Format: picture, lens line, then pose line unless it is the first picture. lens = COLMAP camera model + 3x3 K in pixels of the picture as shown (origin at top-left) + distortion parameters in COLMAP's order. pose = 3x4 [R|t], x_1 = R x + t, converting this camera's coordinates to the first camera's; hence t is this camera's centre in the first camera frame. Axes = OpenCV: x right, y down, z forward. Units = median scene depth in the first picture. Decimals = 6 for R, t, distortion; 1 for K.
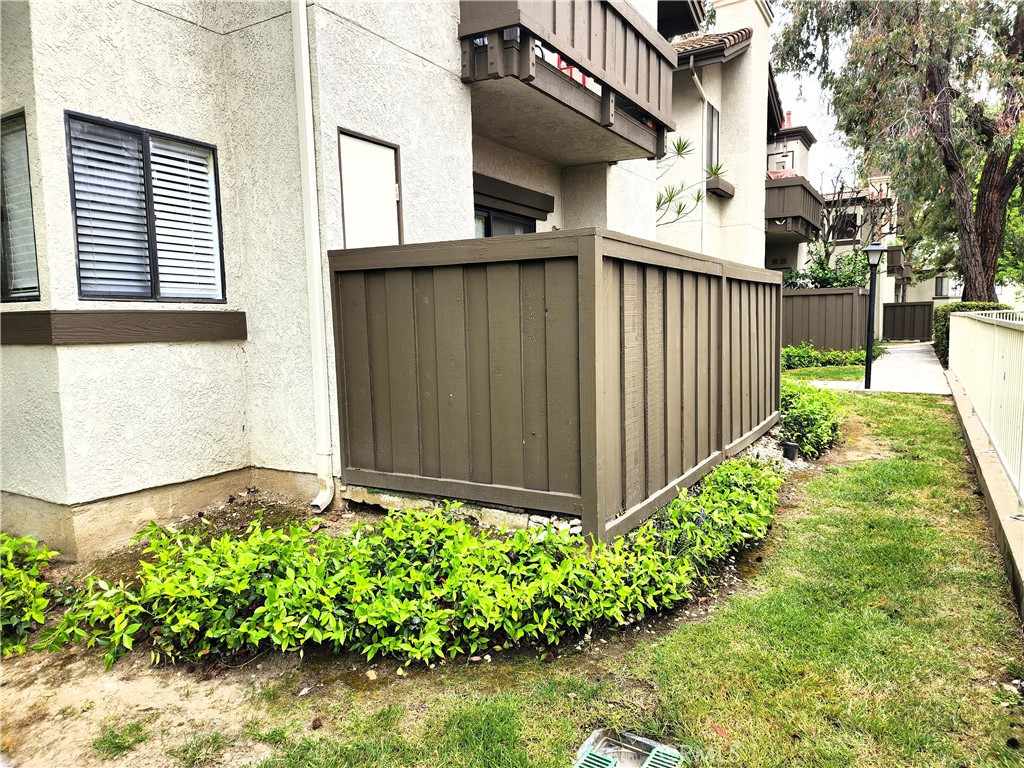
lens RADIAL K [[687.3, 0, 516.1], [0, 687.3, 382.5], [0, 0, 1]] dist [0.072869, -0.065419]
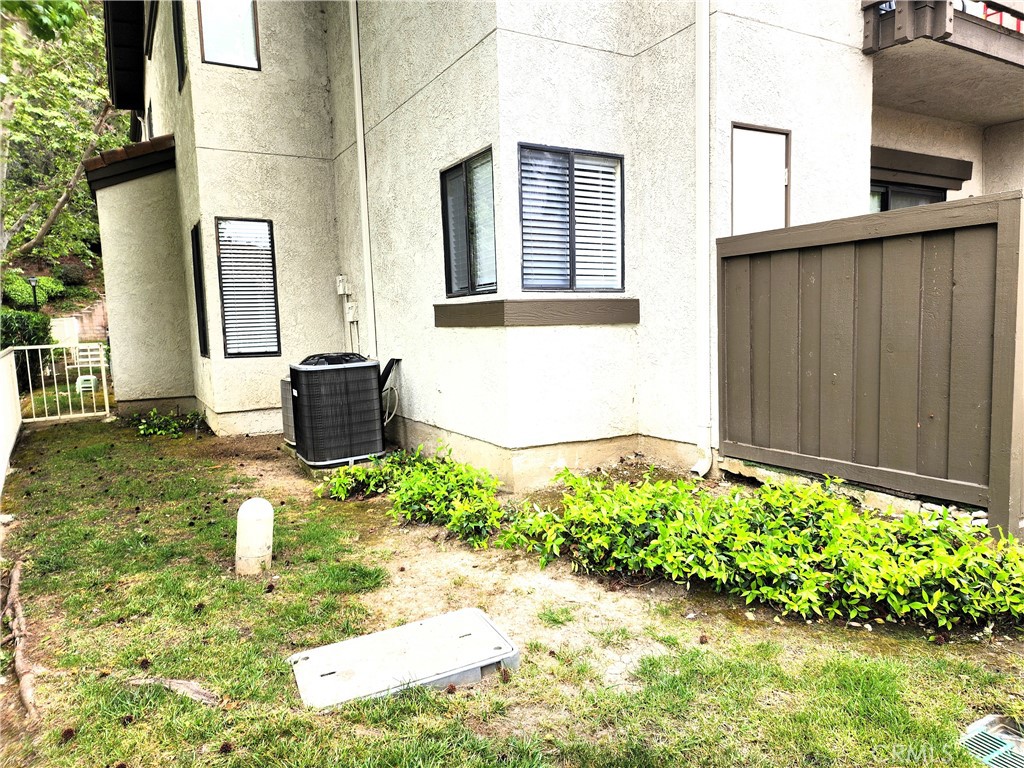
lens RADIAL K [[687.3, 0, 522.8], [0, 687.3, 391.1], [0, 0, 1]] dist [0.072869, -0.065419]
pose [[0.874172, 0.041963, -0.483799, -0.001379], [-0.032612, 0.999083, 0.027730, 0.030690], [0.484520, -0.008463, 0.874740, -0.108728]]
